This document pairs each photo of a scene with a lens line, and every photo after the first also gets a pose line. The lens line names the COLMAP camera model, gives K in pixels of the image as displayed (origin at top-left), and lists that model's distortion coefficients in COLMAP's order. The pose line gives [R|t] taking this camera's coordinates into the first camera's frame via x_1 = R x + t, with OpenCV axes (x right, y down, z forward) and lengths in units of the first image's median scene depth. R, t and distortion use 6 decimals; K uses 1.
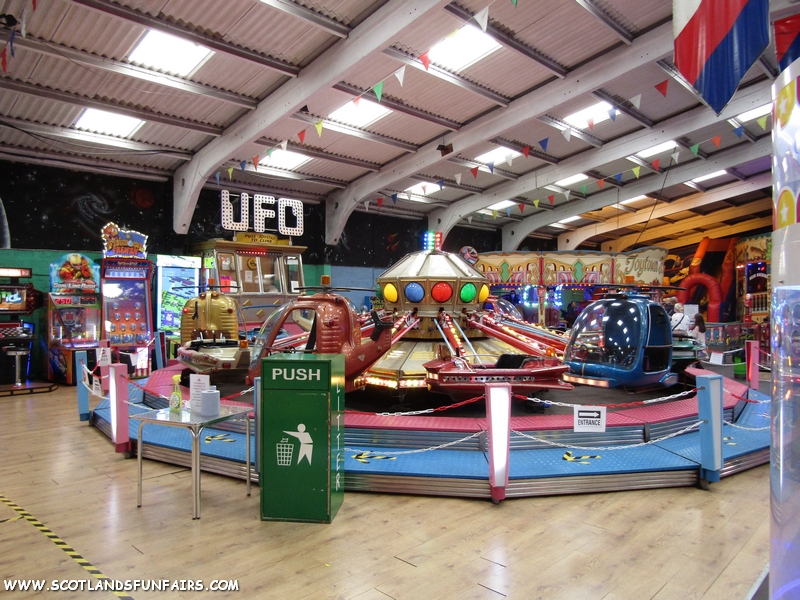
lens RADIAL K [[576.7, 0, 395.7], [0, 576.7, 298.7], [0, 0, 1]] dist [-0.006577, -0.010174]
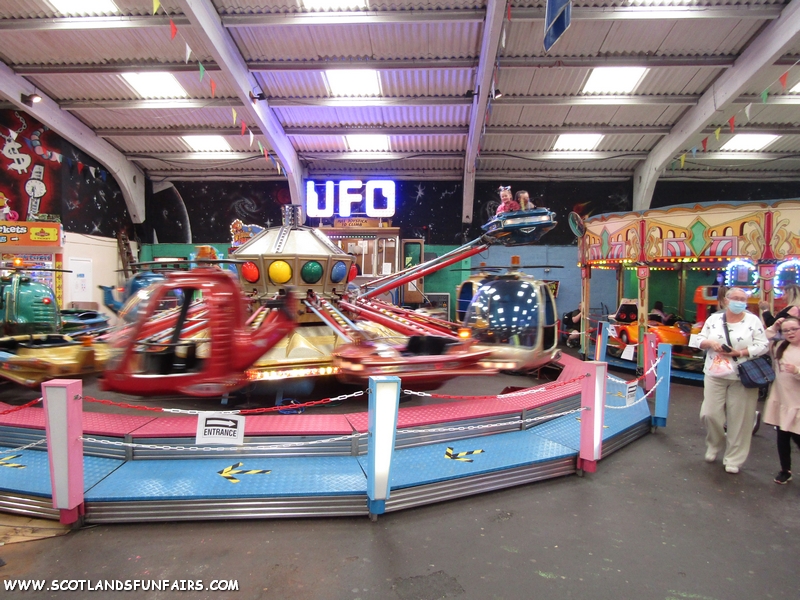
lens RADIAL K [[576.7, 0, 397.1], [0, 576.7, 301.7], [0, 0, 1]] dist [-0.006577, -0.010174]
pose [[0.657896, 0.029521, -0.752530, 0.621700], [-0.009325, 0.999474, 0.031056, 0.005719], [0.753051, -0.013414, 0.657826, 0.379227]]
